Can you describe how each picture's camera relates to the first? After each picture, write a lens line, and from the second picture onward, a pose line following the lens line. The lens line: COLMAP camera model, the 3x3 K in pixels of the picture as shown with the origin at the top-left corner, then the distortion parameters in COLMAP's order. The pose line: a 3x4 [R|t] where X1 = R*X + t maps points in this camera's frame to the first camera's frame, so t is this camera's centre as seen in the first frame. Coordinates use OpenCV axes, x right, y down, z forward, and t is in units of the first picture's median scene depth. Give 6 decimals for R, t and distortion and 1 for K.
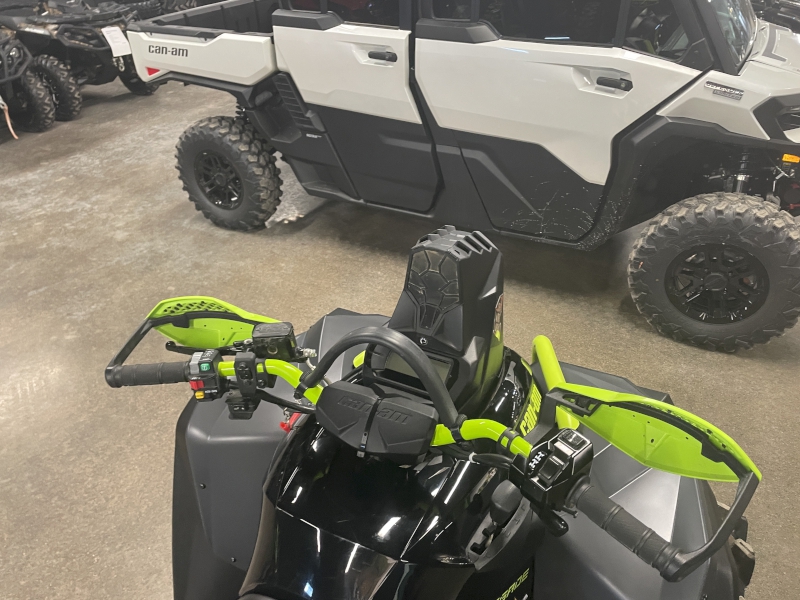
lens RADIAL K [[601.5, 0, 398.6], [0, 601.5, 313.4], [0, 0, 1]] dist [0.072999, -0.088875]
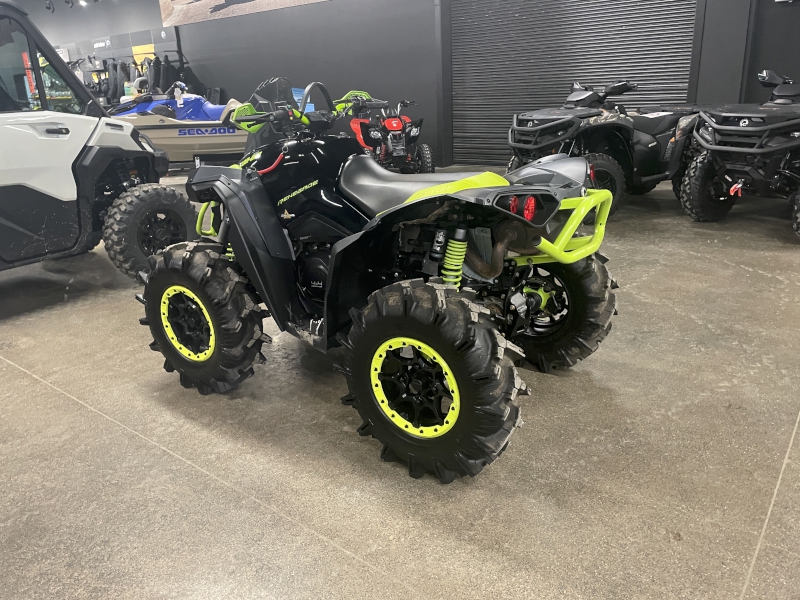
lens RADIAL K [[601.5, 0, 388.2], [0, 601.5, 296.8], [0, 0, 1]] dist [0.072999, -0.088875]
pose [[0.157660, -0.302809, 0.939920, -0.929960], [0.592340, 0.790572, 0.155336, 0.179841], [-0.790112, 0.532262, 0.304008, 0.071831]]
